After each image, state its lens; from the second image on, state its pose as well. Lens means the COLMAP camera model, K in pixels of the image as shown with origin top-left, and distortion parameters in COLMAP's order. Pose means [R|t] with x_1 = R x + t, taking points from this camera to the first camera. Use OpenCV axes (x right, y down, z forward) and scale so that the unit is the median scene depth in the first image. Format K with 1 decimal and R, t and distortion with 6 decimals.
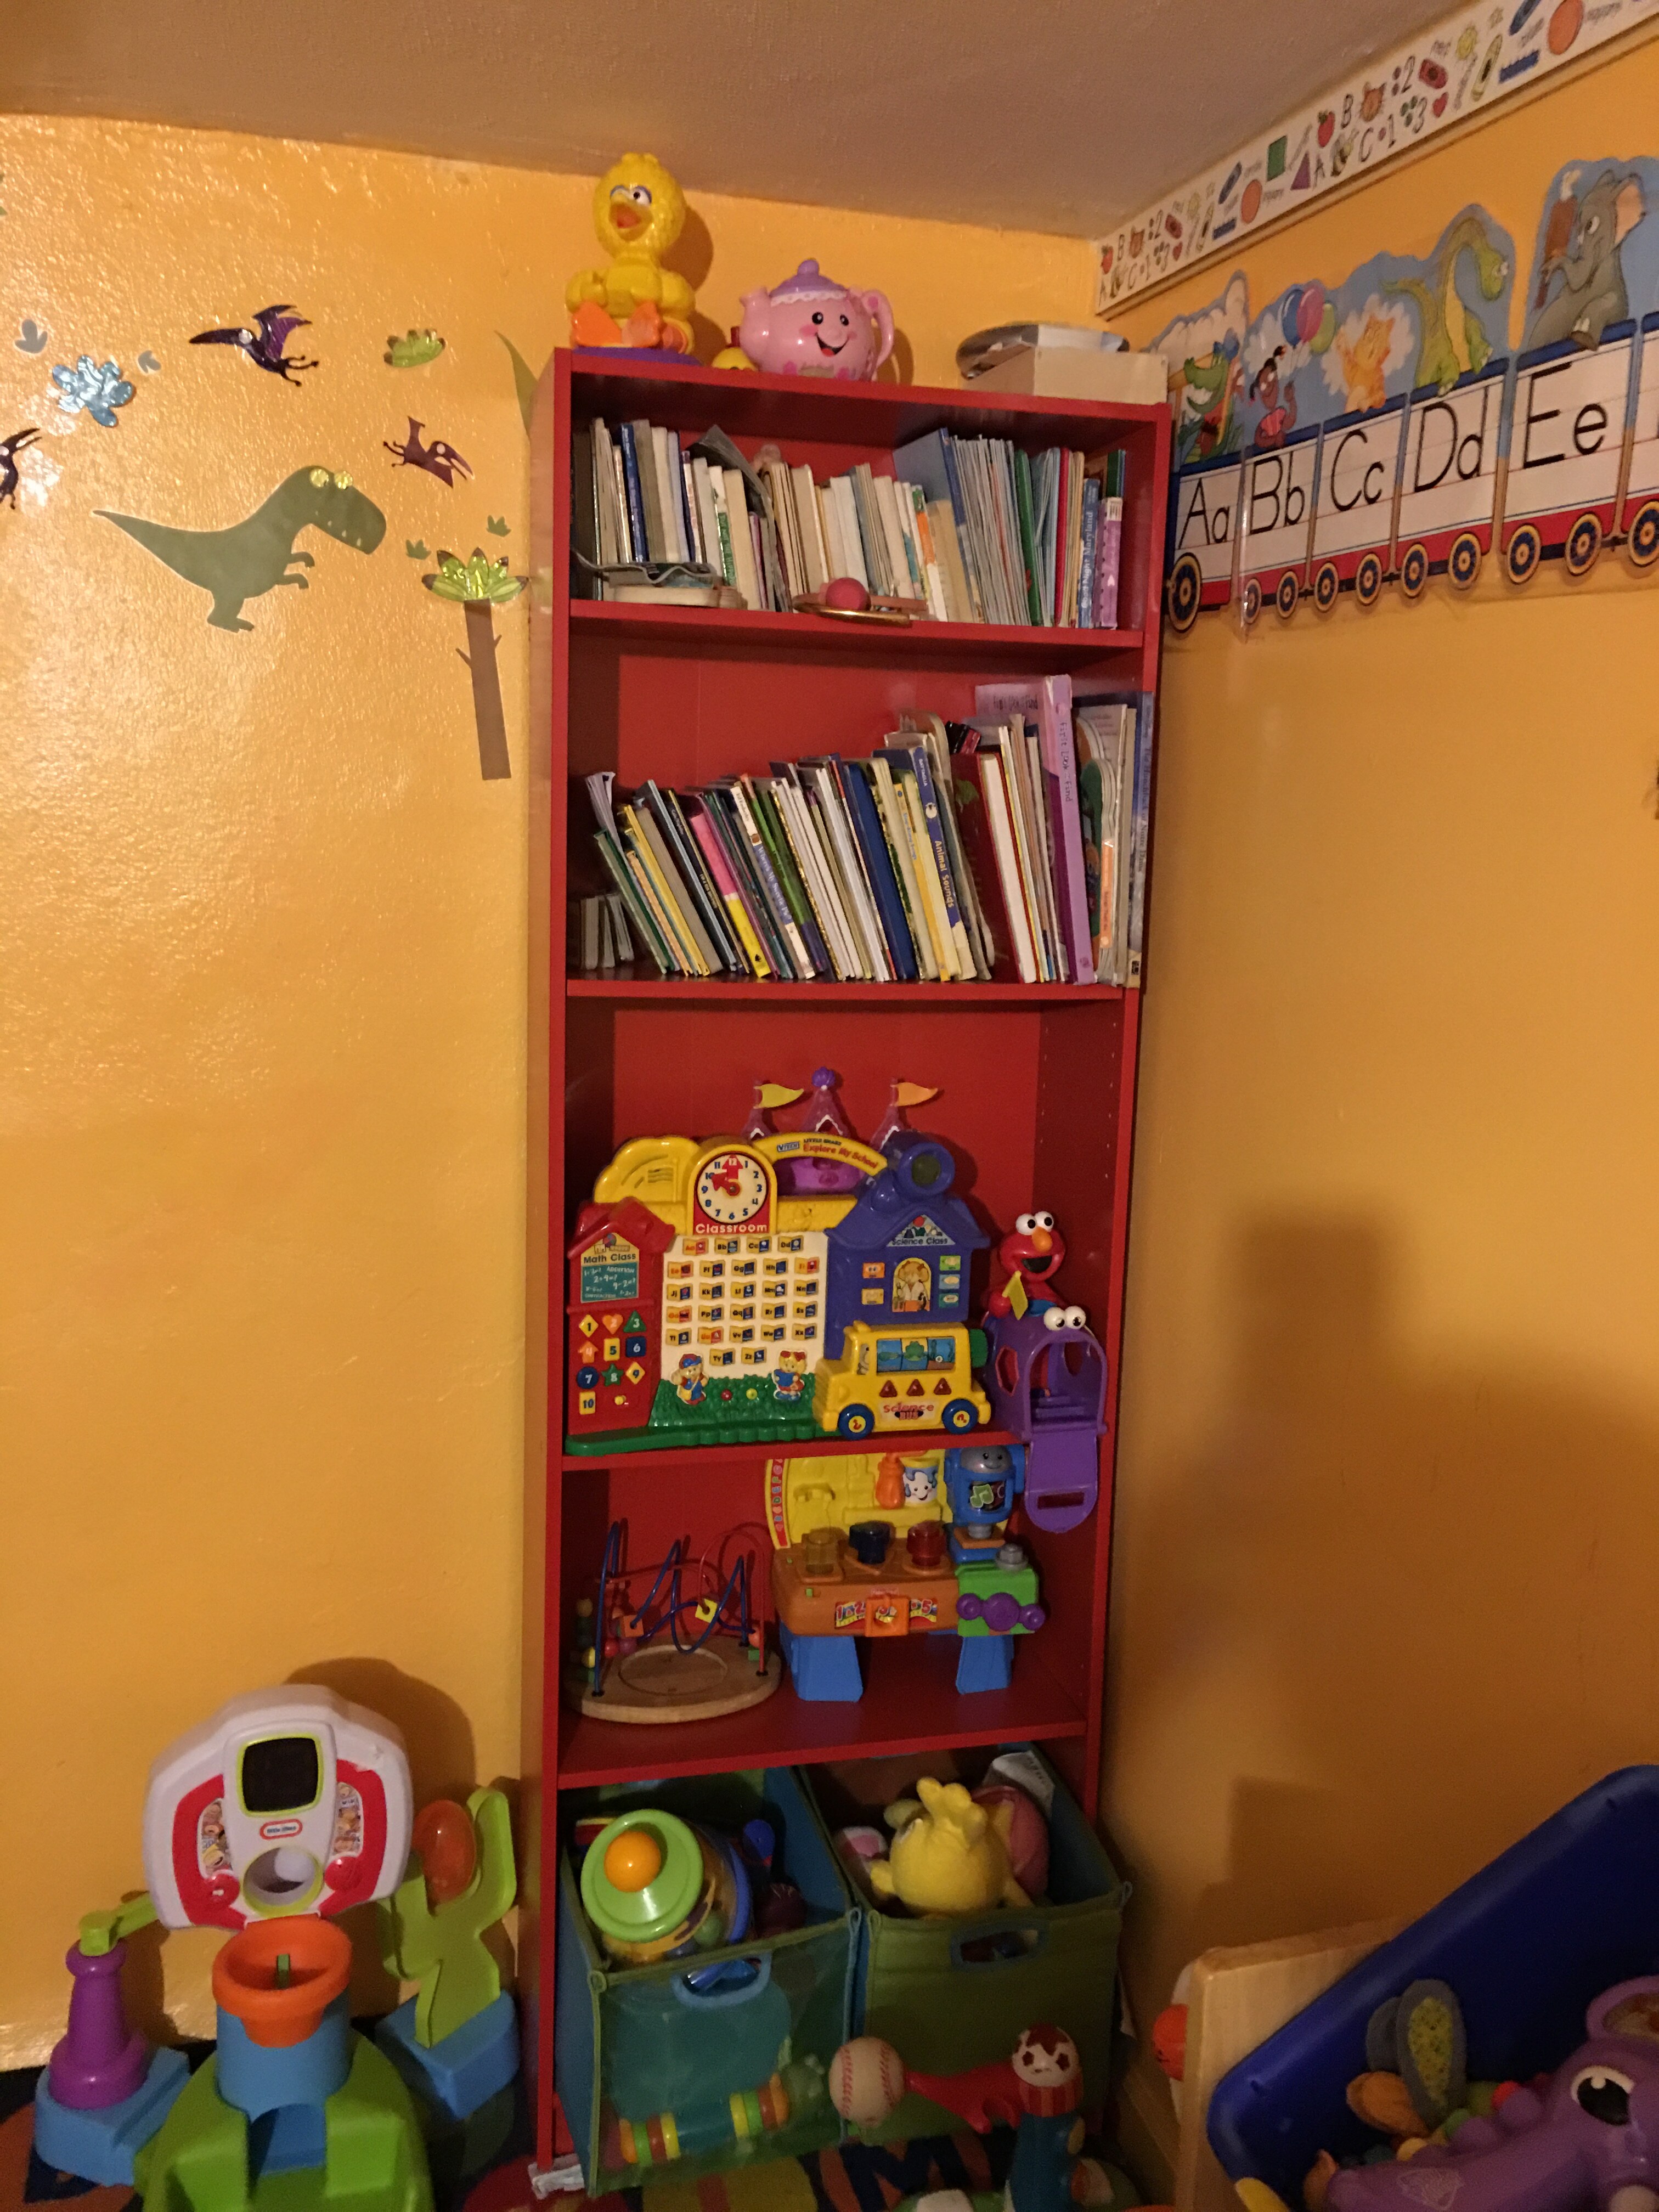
lens RADIAL K [[1875.6, 0, 826.2], [0, 1875.6, 1096.8], [0, 0, 1]] dist [0.093812, -0.138848]
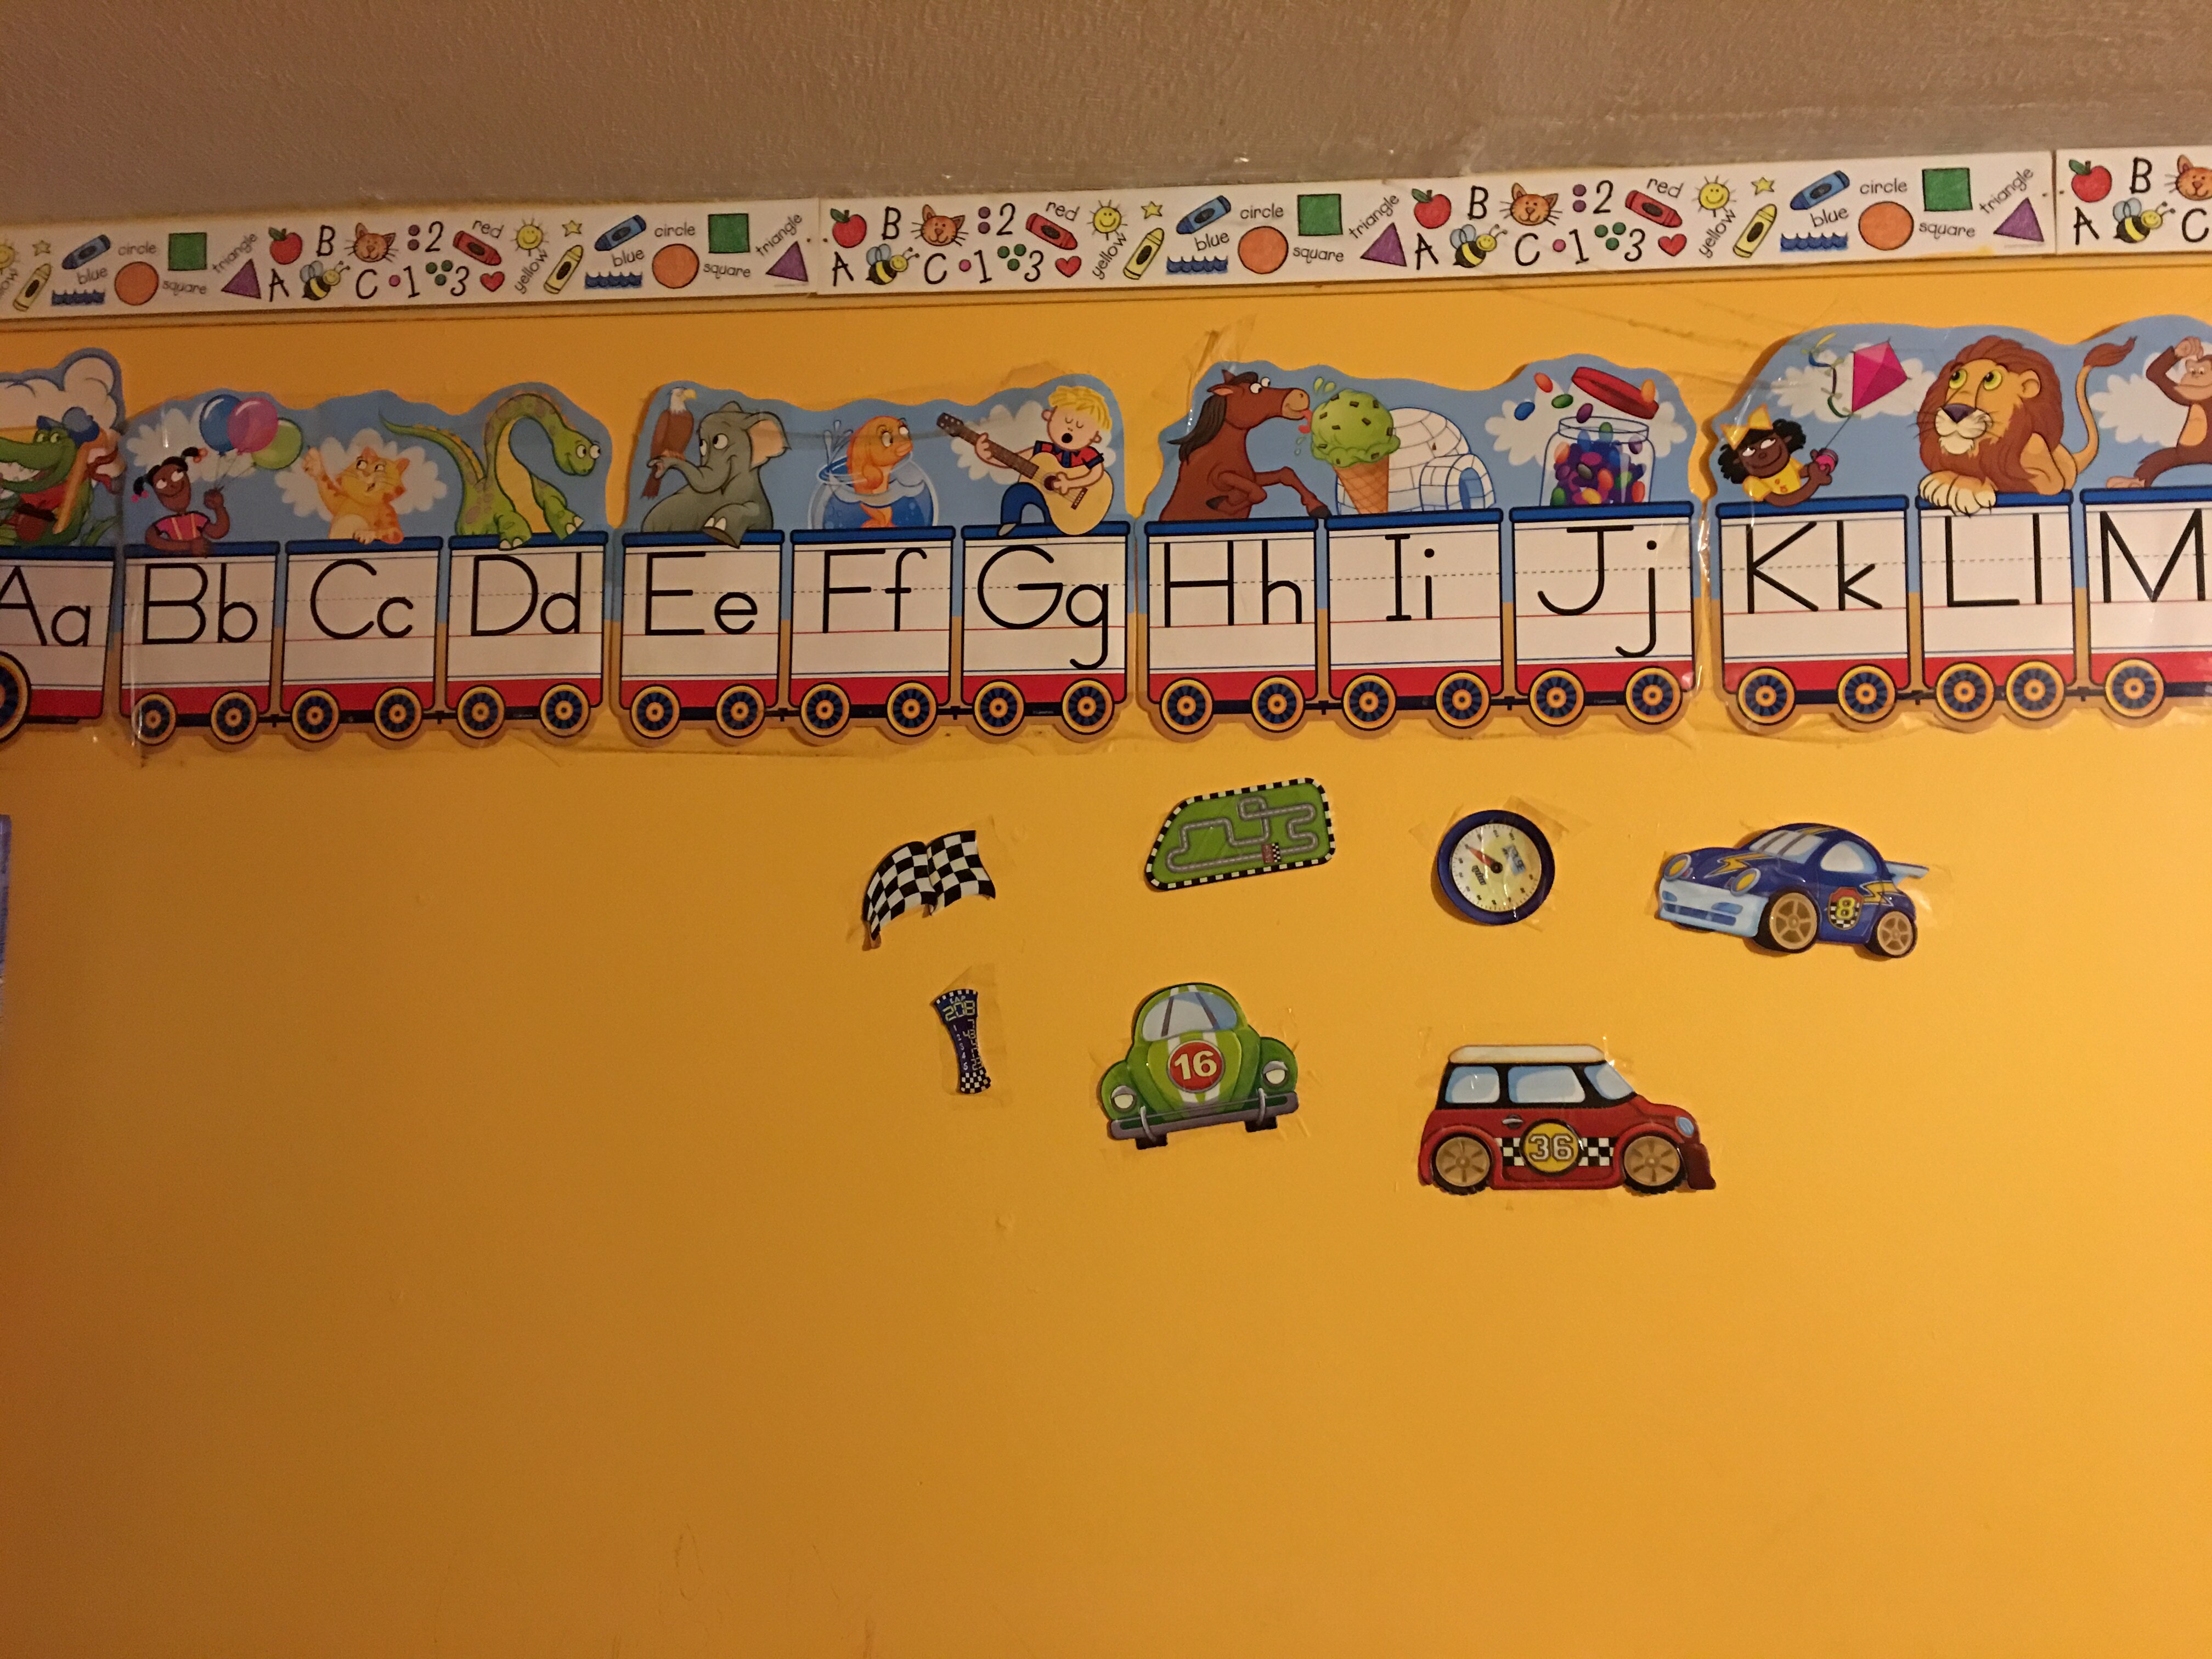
lens RADIAL K [[1875.6, 0, 1111.2], [0, 1875.6, 837.8], [0, 0, 1]] dist [0.093812, -0.138848]
pose [[0.353865, 0.087018, 0.931240, -0.485436], [0.166207, 0.973965, -0.154168, -0.012552], [-0.920410, 0.209333, 0.330189, 0.410231]]
